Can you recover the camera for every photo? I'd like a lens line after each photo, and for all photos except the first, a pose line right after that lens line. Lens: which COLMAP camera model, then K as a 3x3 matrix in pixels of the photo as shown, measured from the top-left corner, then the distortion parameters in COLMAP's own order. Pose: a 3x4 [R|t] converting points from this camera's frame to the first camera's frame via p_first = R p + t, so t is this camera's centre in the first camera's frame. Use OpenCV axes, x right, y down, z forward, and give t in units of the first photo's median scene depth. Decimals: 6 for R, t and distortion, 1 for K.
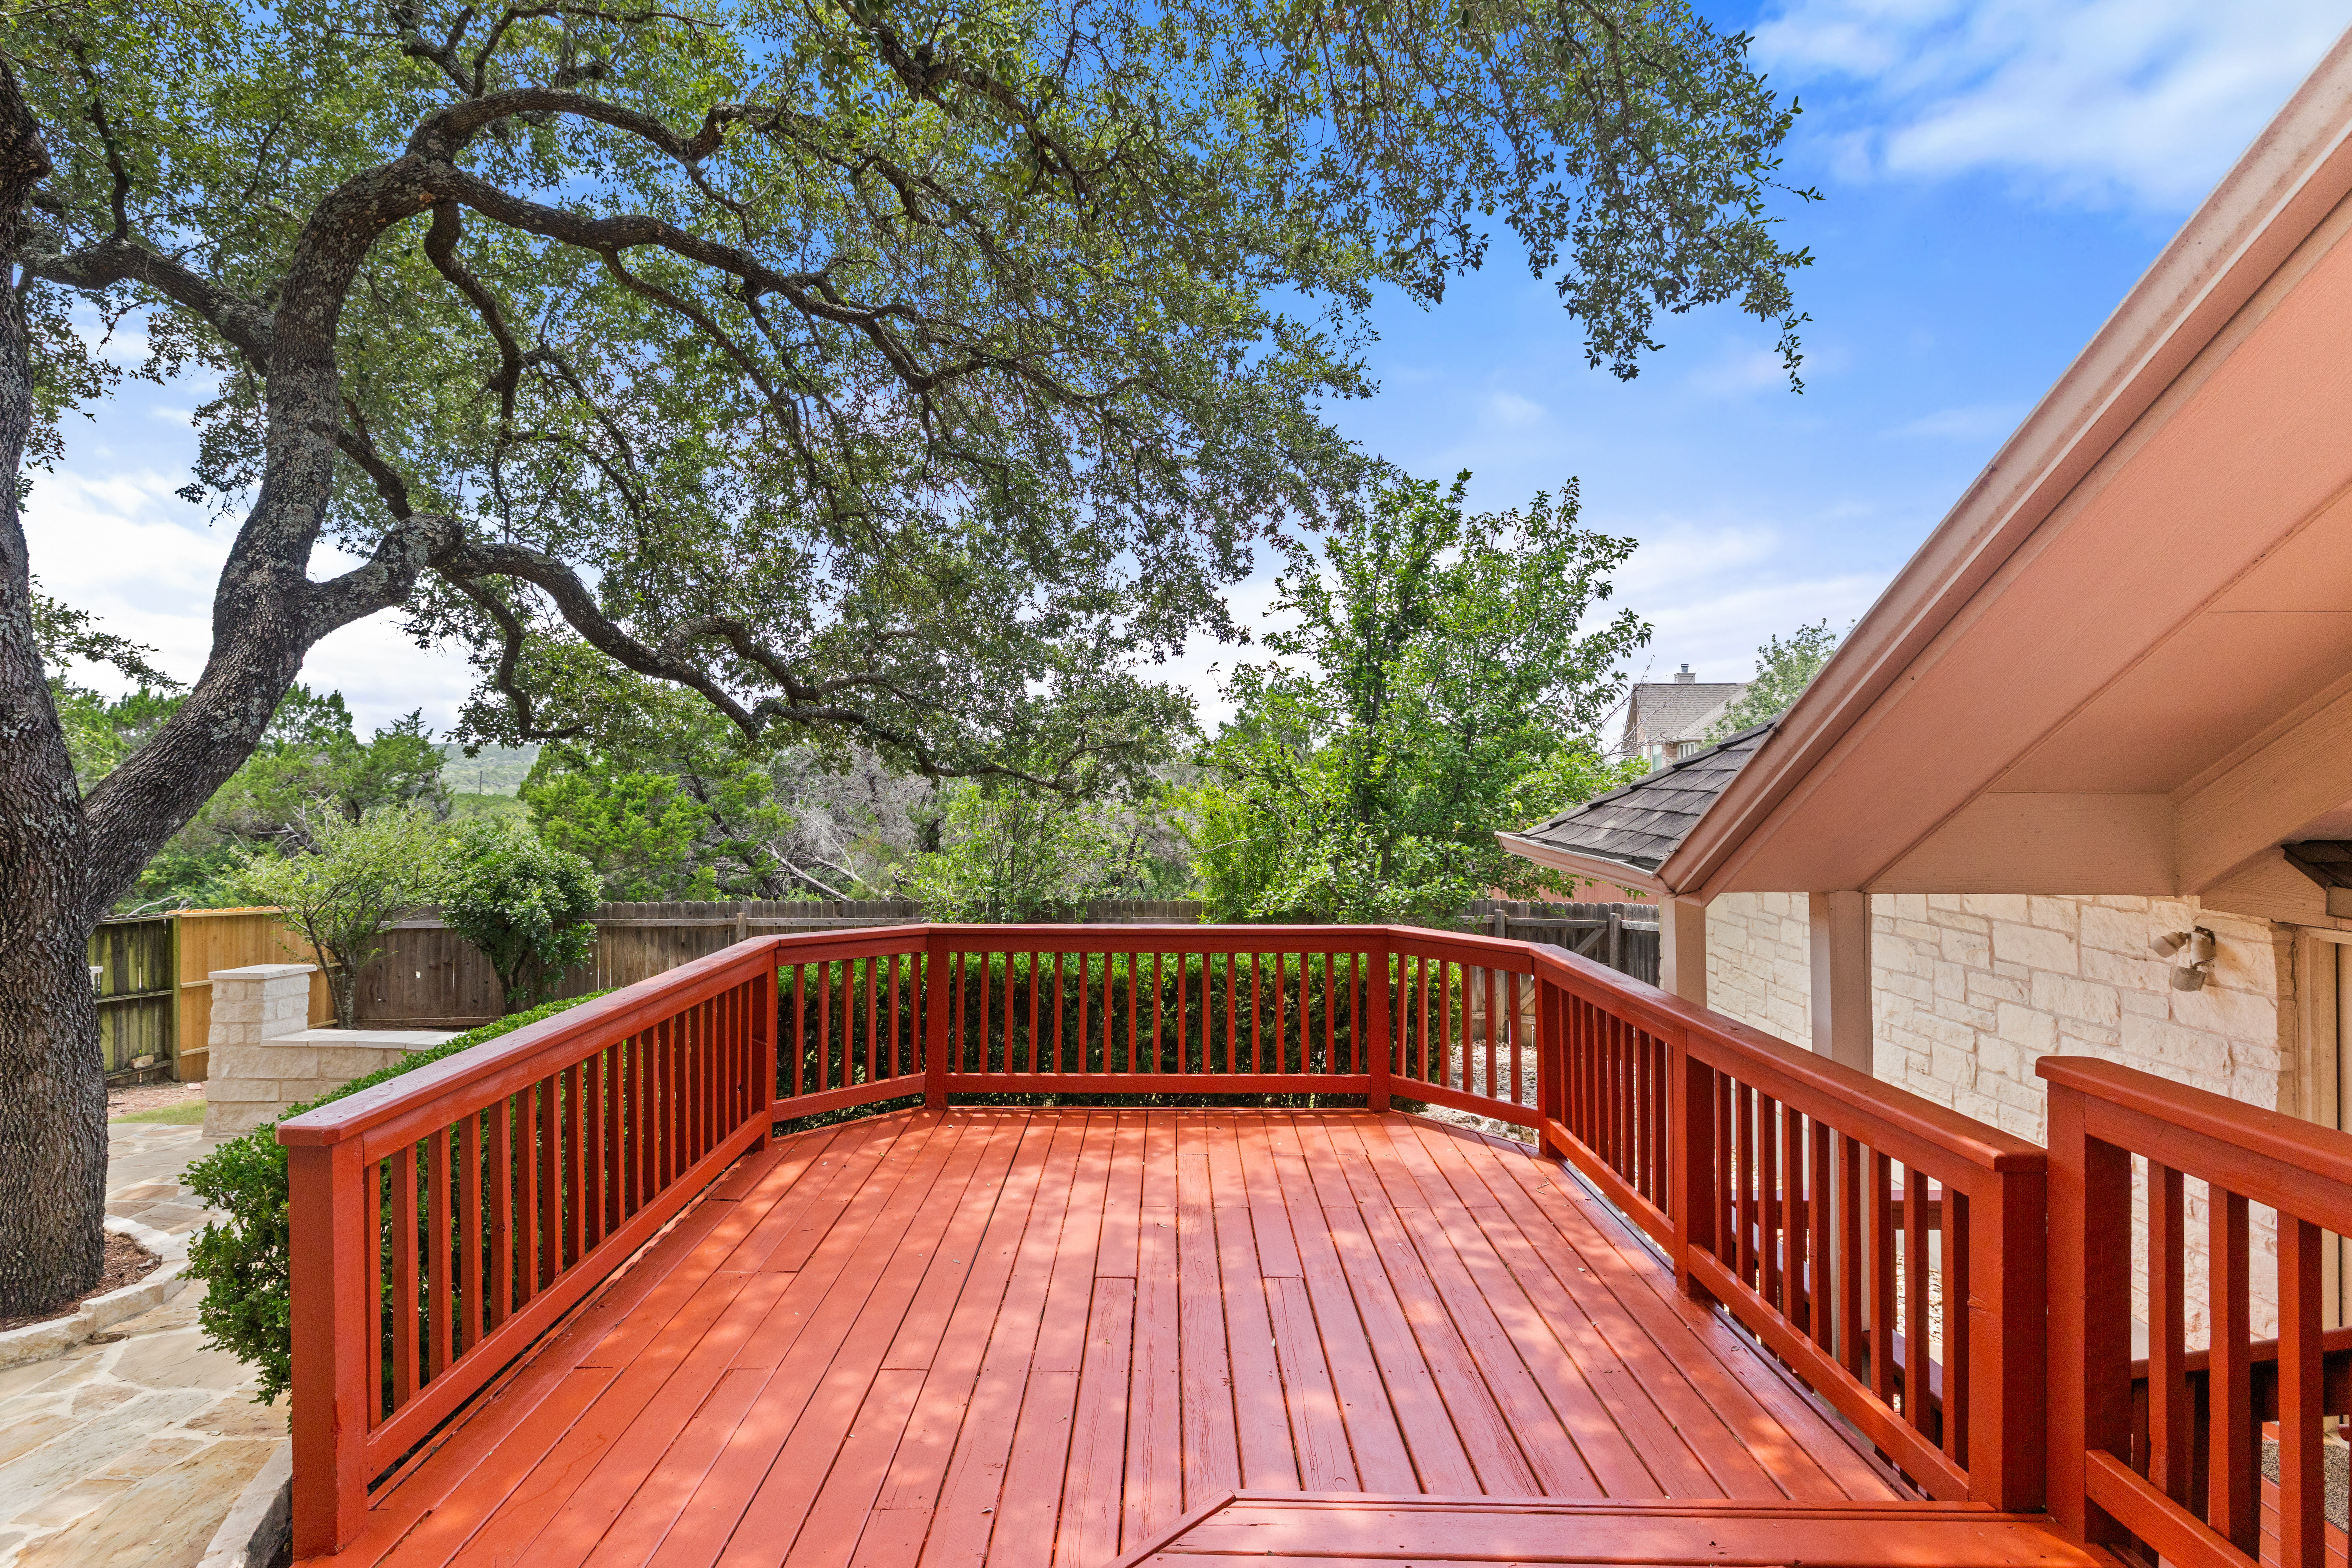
lens RADIAL K [[1103.7, 0, 1168.0], [0, 1103.7, 763.1], [0, 0, 1]] dist [0.000530, 0.000325]
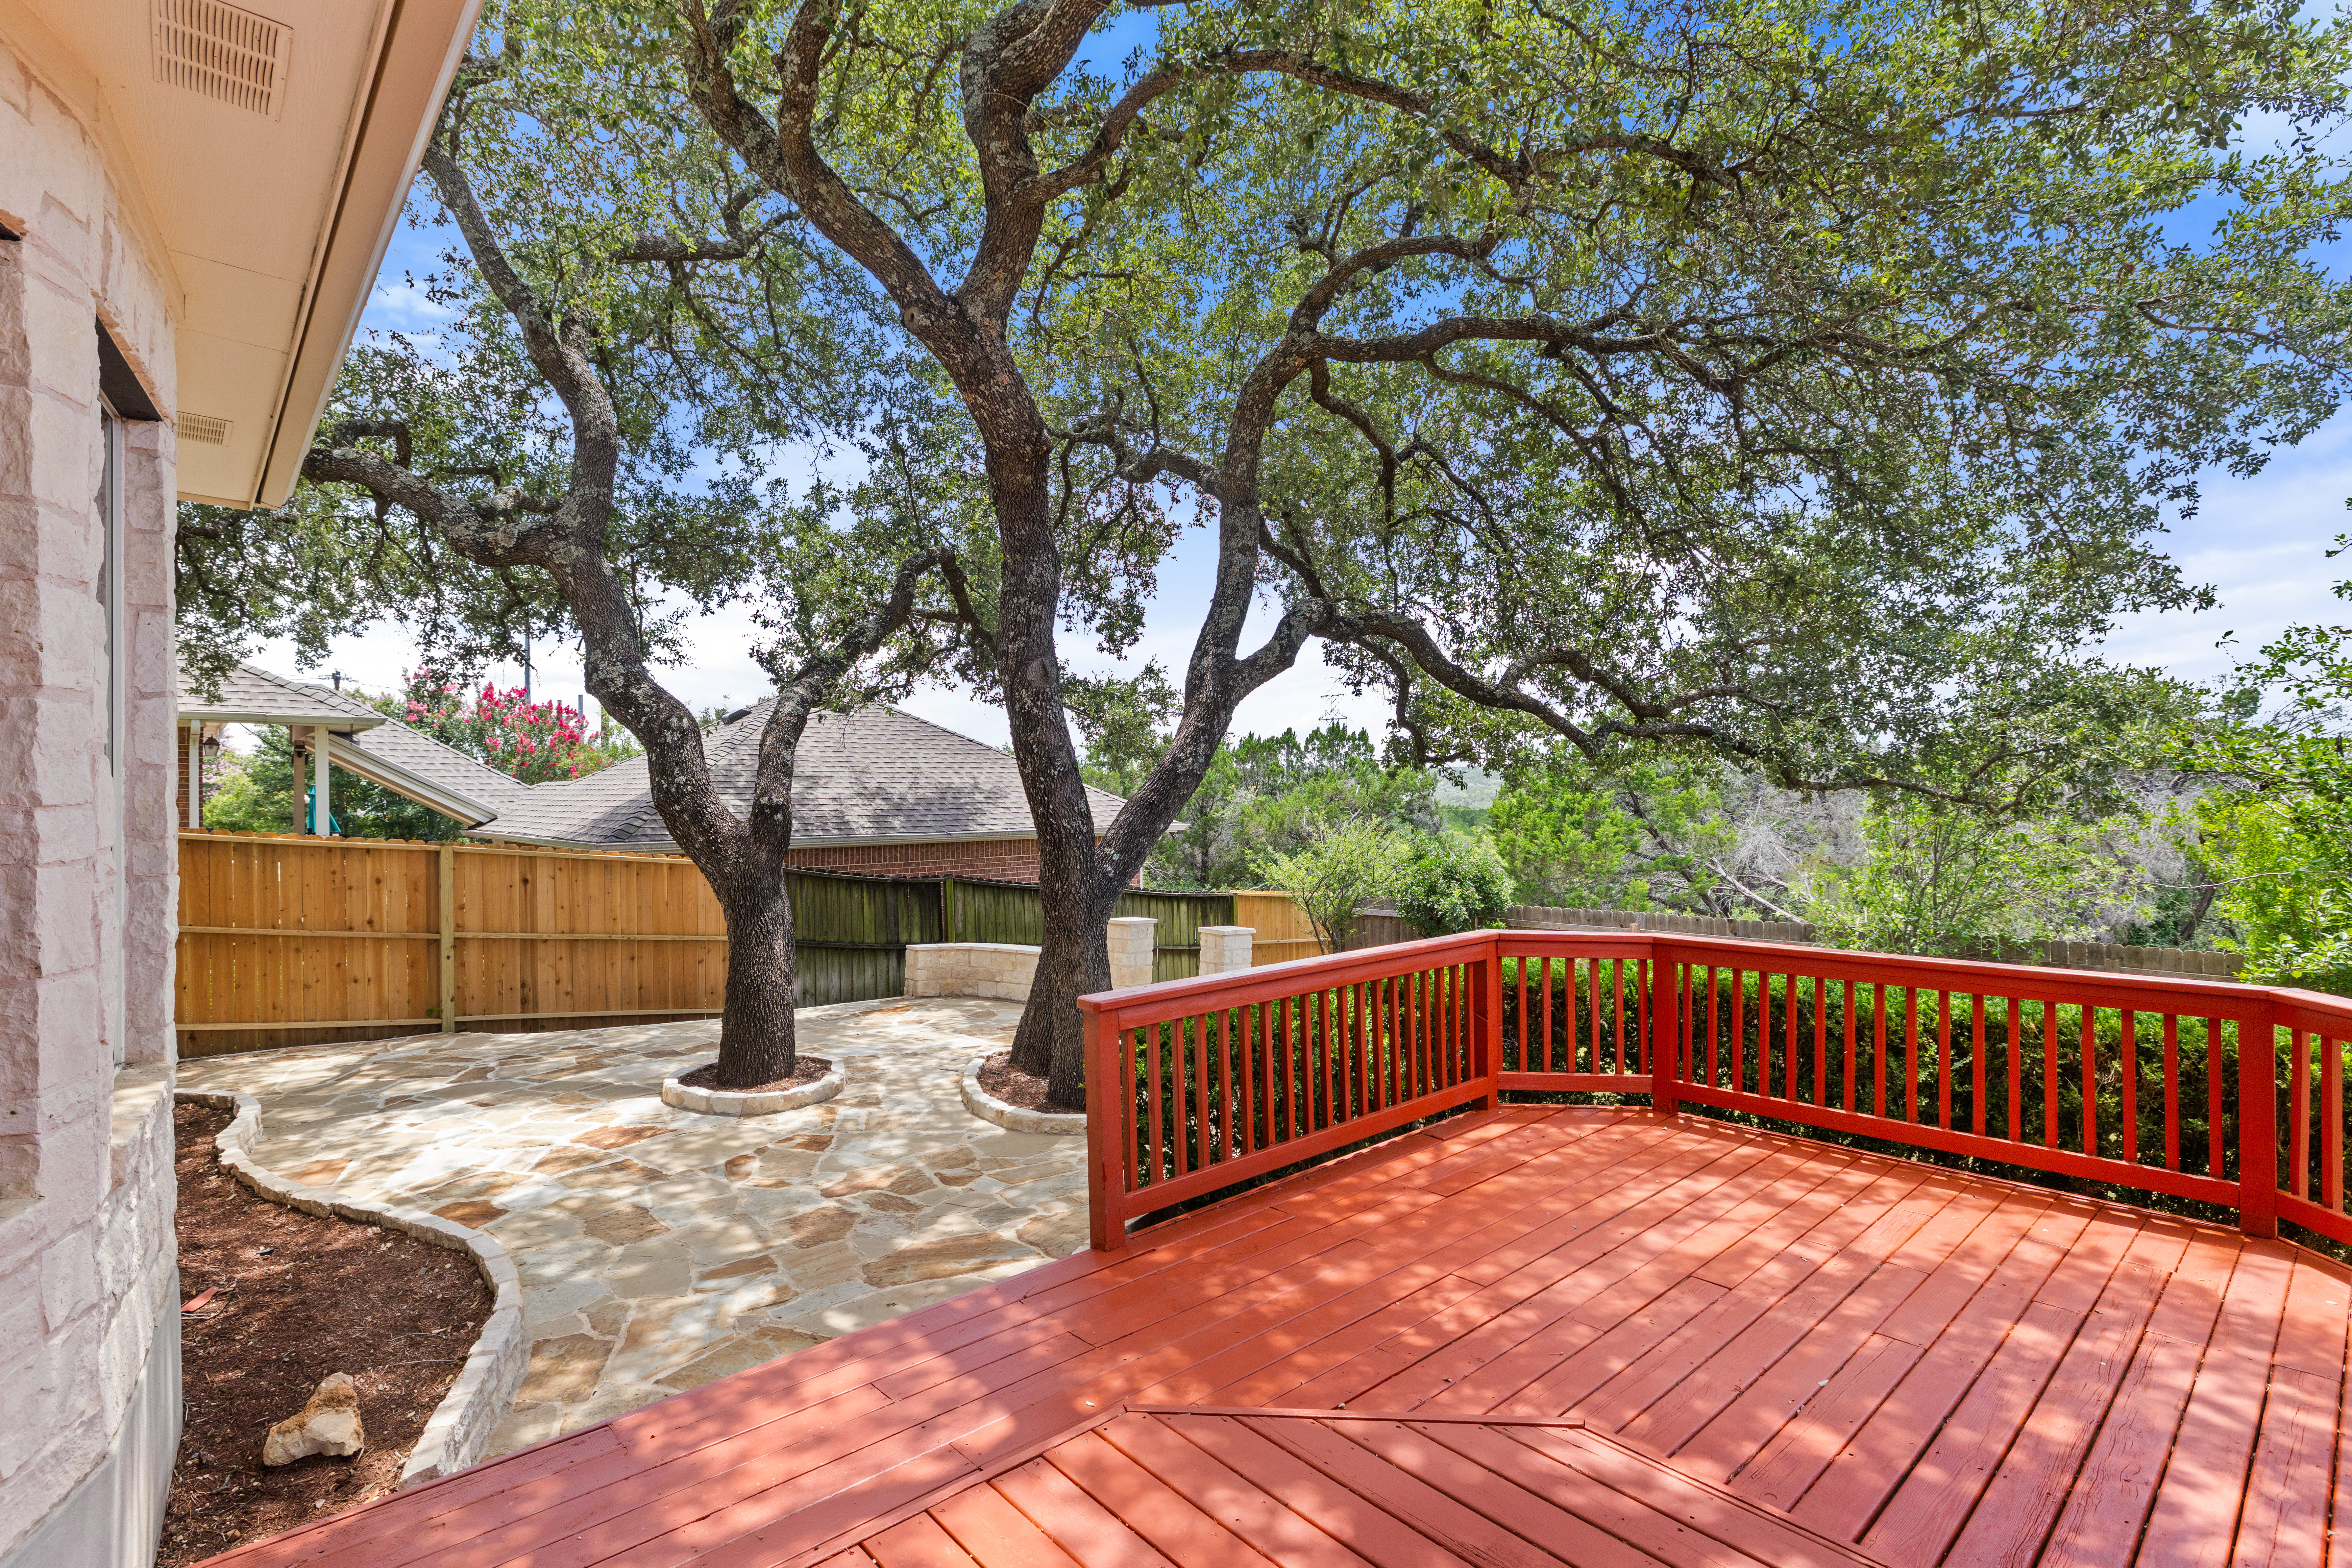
lens RADIAL K [[1103.7, 0, 1199.4], [0, 1103.7, 802.7], [0, 0, 1]] dist [0.000530, 0.000325]
pose [[0.684107, -0.003648, -0.729372, 0.245007], [0.019152, 0.999733, 0.012963, 0.000956], [0.729130, -0.022837, 0.683994, -0.021096]]
